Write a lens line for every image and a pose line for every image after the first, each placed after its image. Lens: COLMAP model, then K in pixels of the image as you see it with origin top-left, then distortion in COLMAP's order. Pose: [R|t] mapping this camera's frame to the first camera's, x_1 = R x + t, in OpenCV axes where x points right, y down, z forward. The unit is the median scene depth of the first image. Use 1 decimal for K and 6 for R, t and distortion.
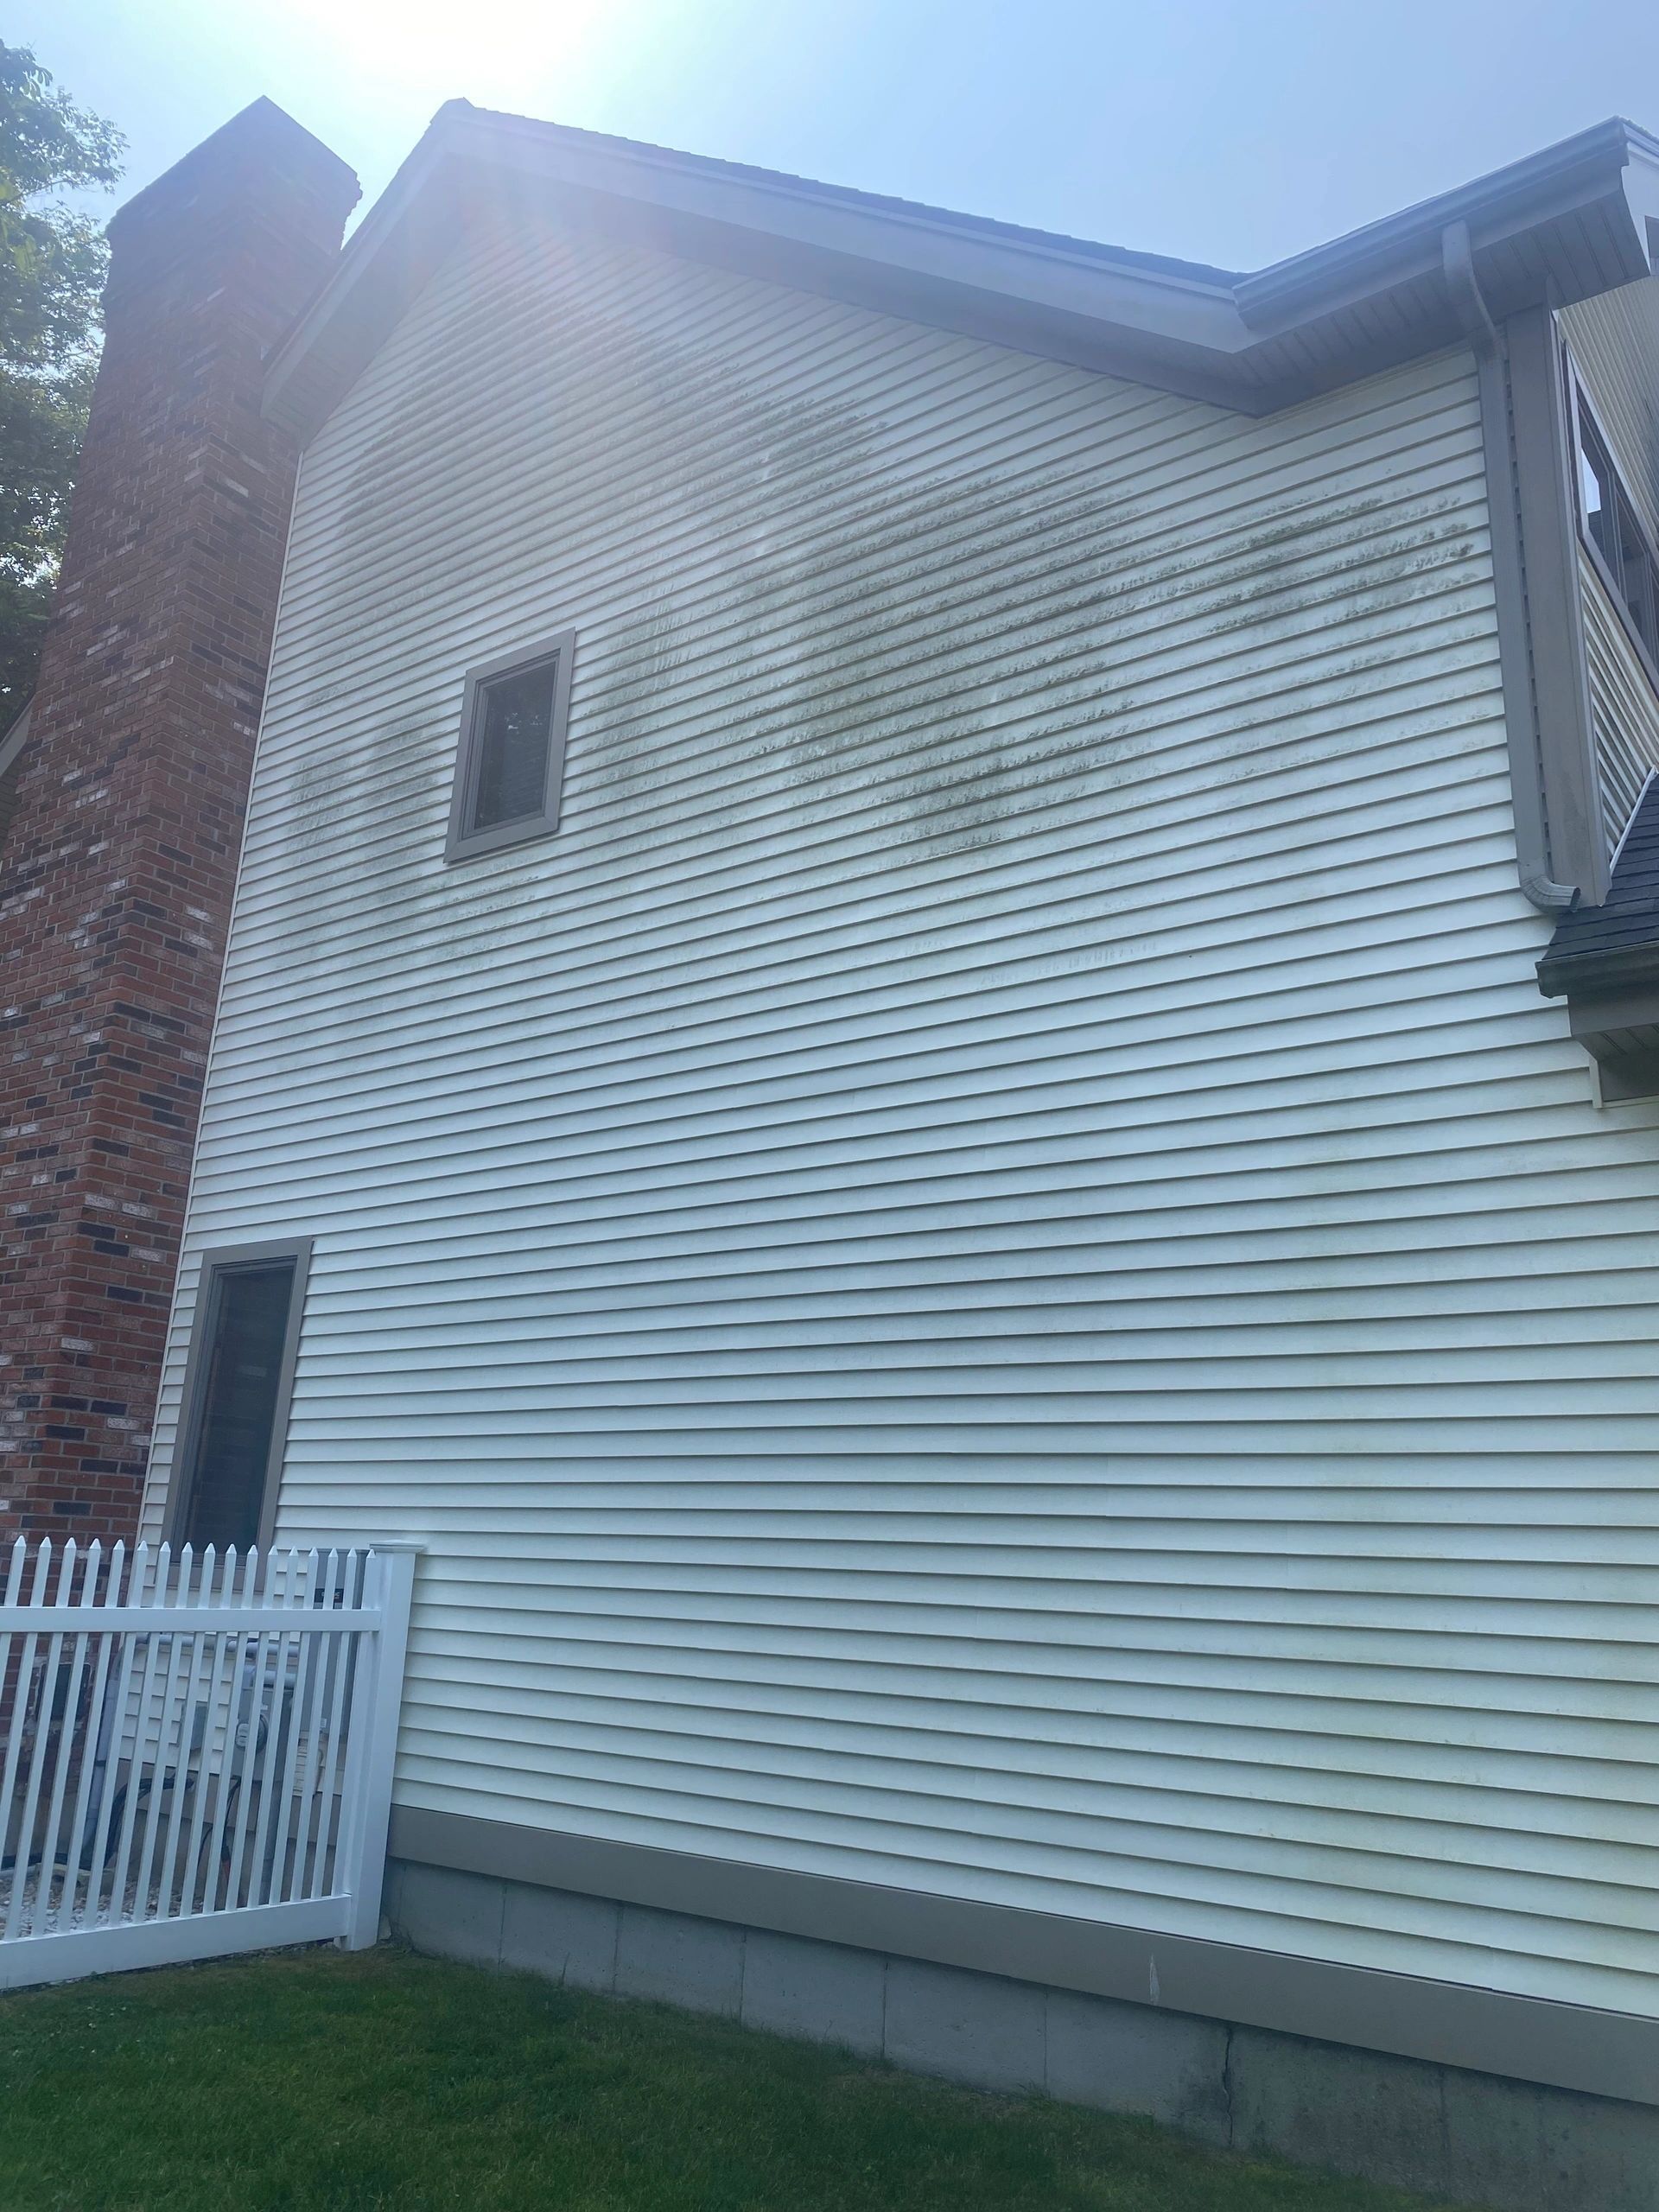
lens RADIAL K [[1691.6, 0, 829.5], [0, 1691.6, 1106.0], [0, 0, 1]] dist [-0.000022, 0.000108]
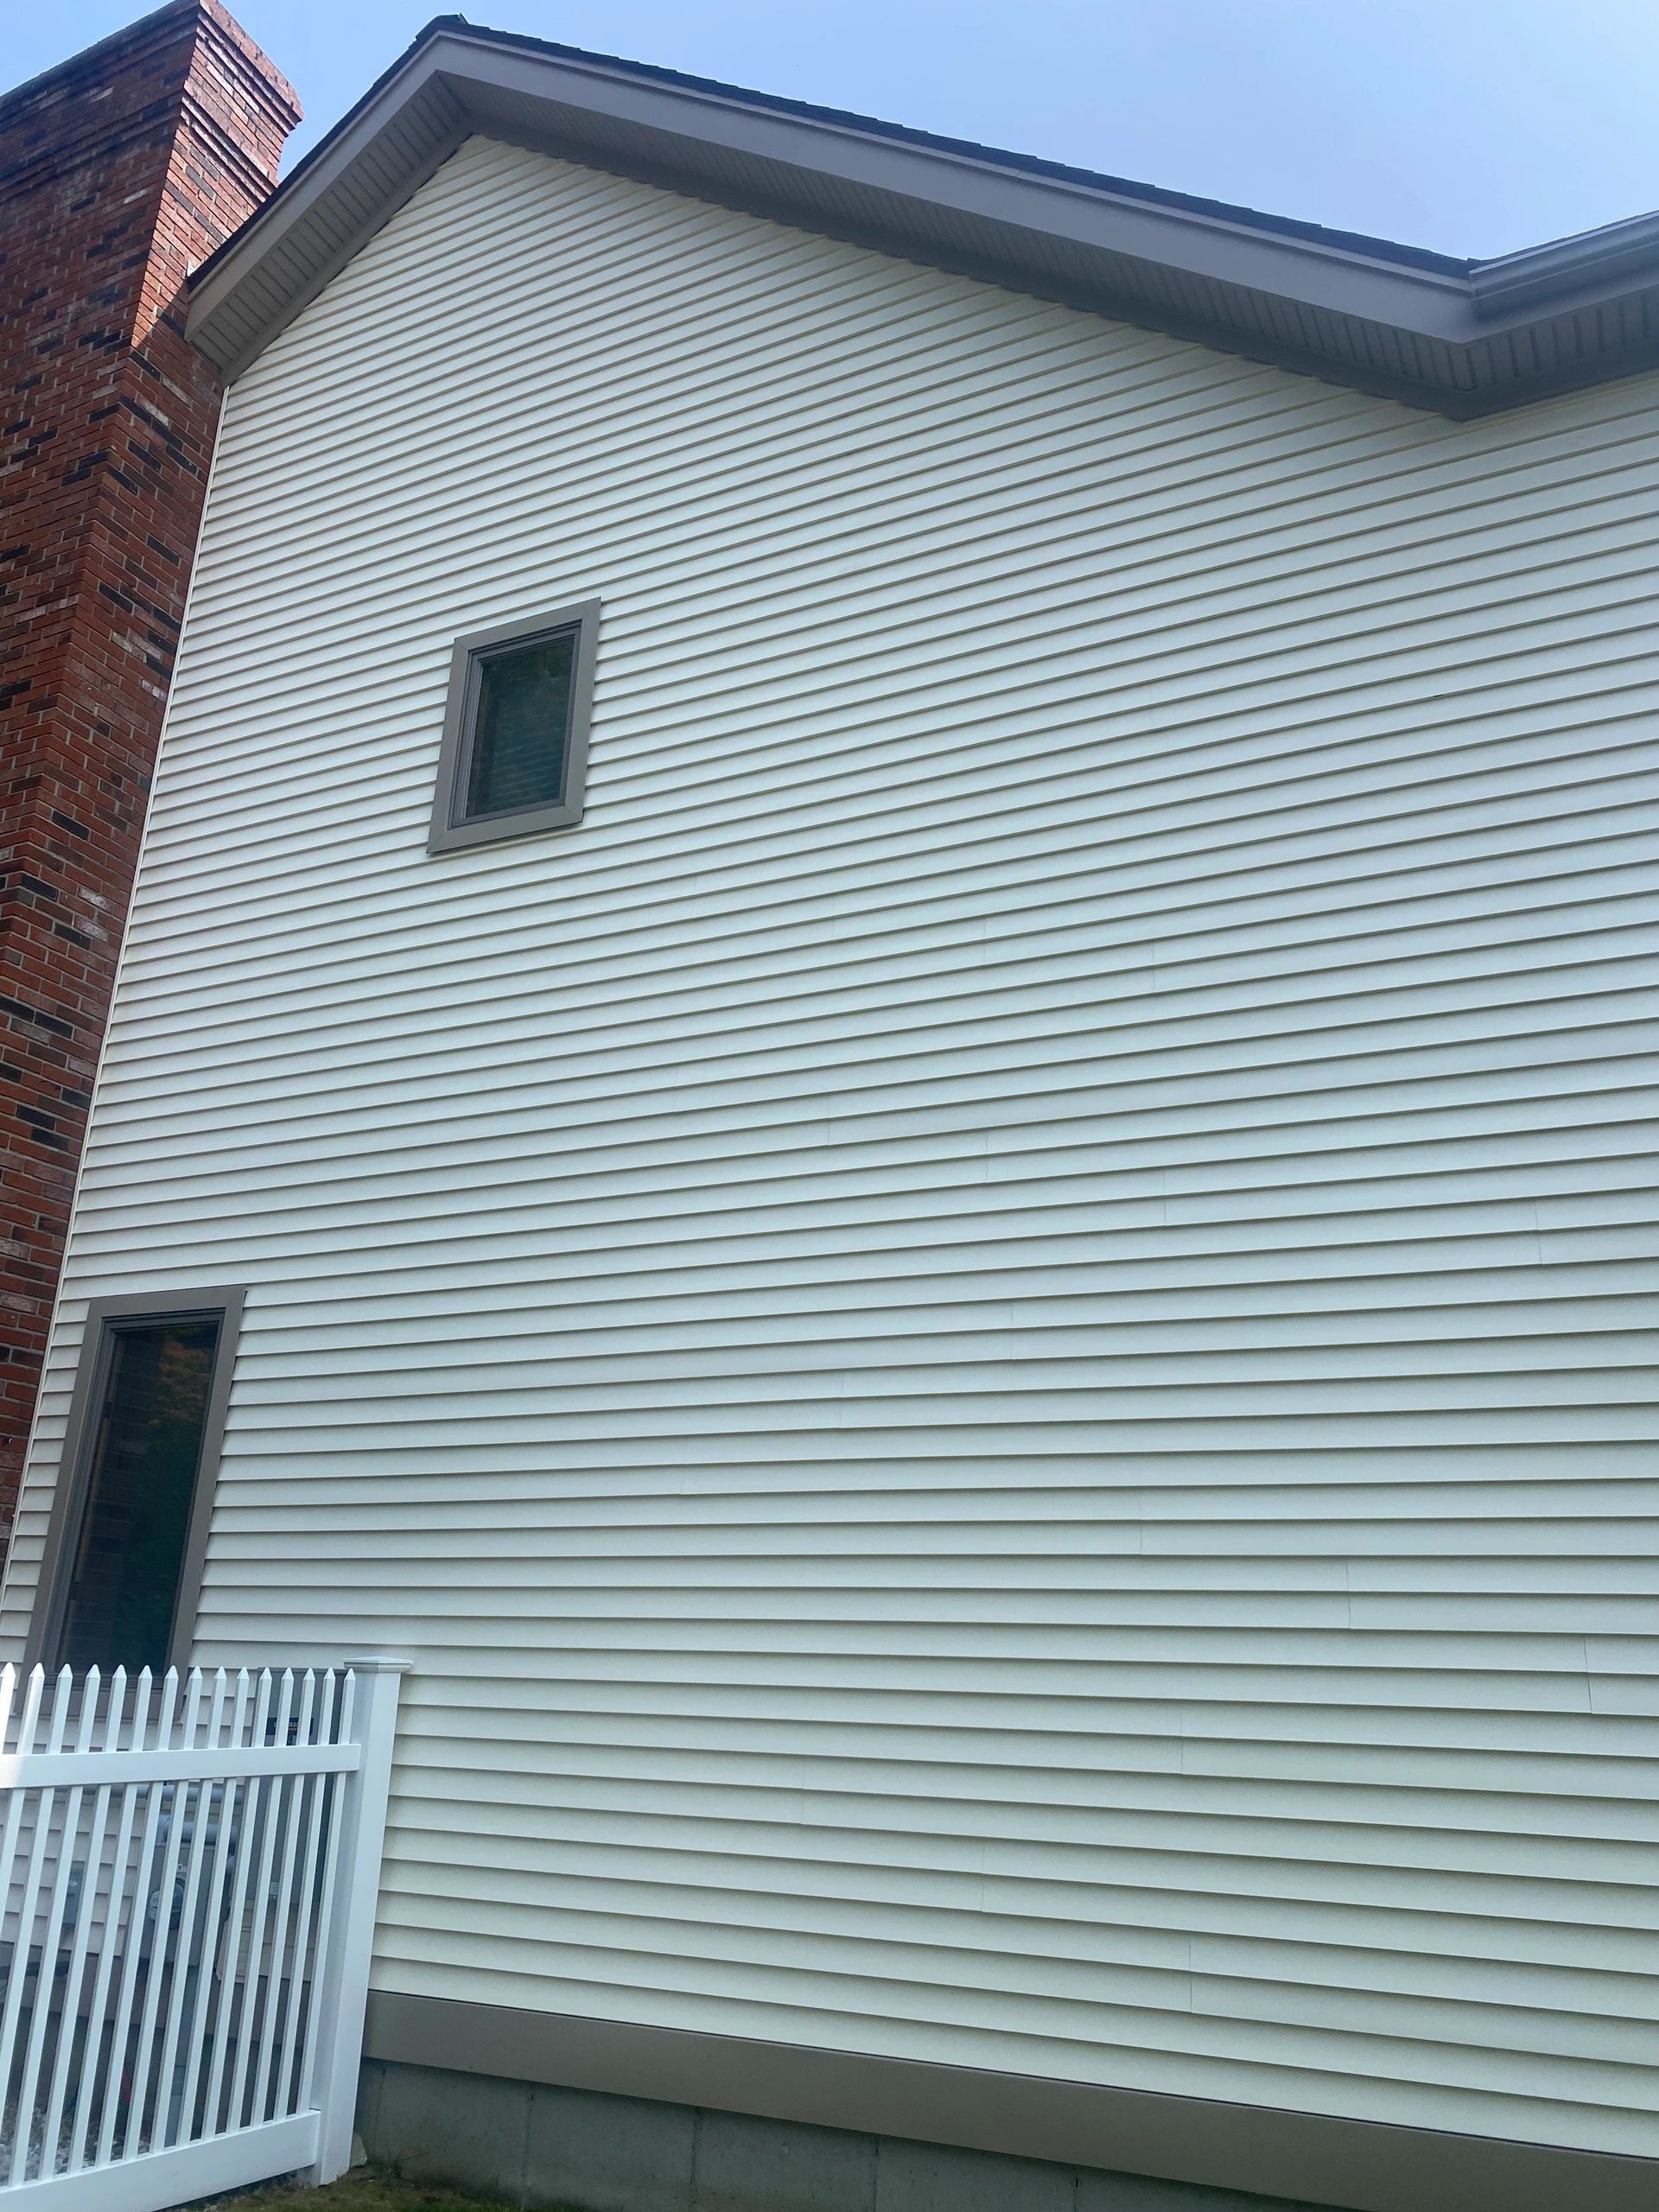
lens RADIAL K [[1719.6, 0, 829.5], [0, 1719.6, 1106.0], [0, 0, 1]] dist [0.001604, 0.005086]
pose [[0.984610, 0.048906, 0.167785, -0.158393], [-0.040259, 0.997699, -0.054559, 0.022214], [-0.170067, 0.046964, 0.984313, 0.106587]]
